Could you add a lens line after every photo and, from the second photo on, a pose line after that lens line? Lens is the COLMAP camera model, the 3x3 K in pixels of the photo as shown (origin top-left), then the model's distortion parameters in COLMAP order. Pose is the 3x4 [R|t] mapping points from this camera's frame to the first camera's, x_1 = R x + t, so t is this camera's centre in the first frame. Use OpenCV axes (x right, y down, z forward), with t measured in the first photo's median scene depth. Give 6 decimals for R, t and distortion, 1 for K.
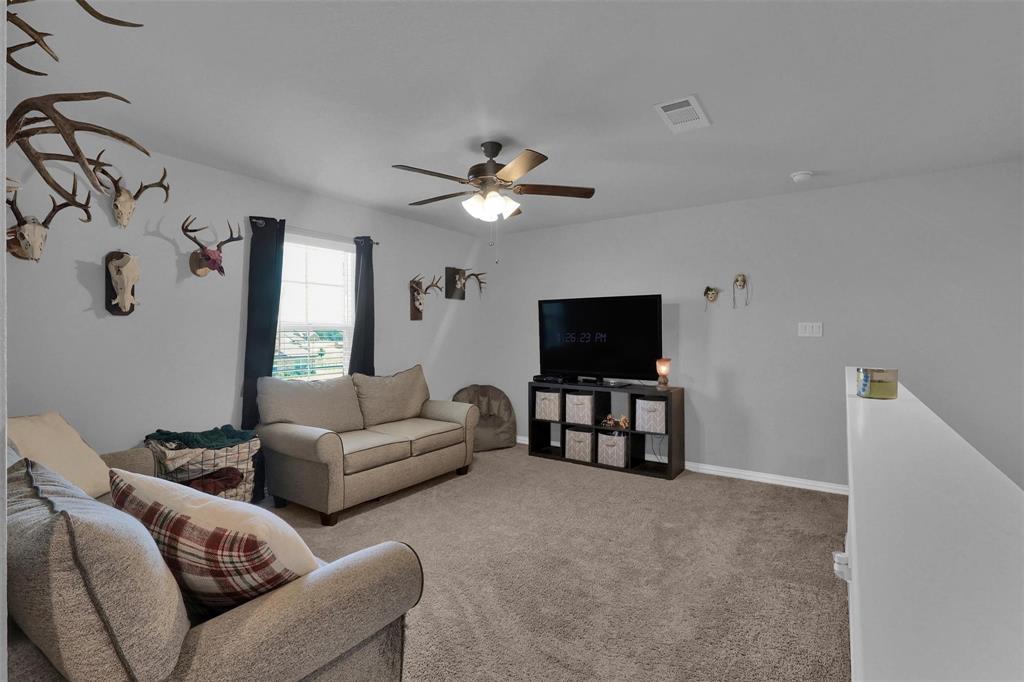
lens RADIAL K [[462.0, 0, 512.0], [0, 462.0, 341.0], [0, 0, 1]] dist [-0.001265, -0.000085]
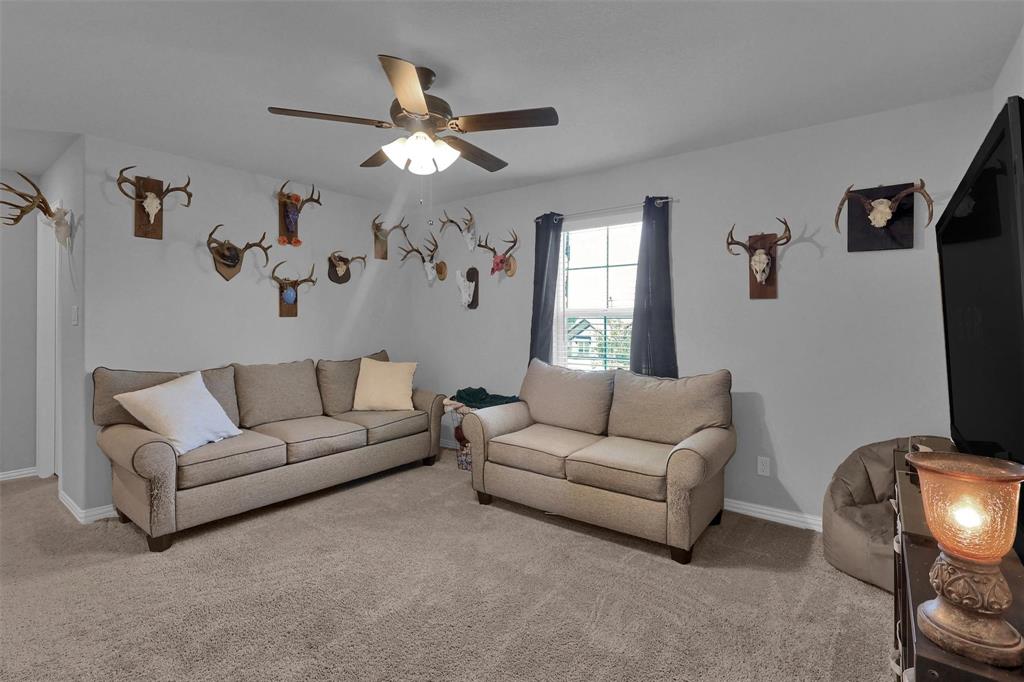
lens RADIAL K [[485.5, 0, 511.4], [0, 485.5, 318.1], [0, 0, 1]] dist [-0.003058, -0.000183]
pose [[-0.045226, -0.006169, -0.998958, 0.557969], [-0.014327, 0.999882, -0.005526, -0.012811], [0.998874, 0.014062, -0.045309, 0.874584]]
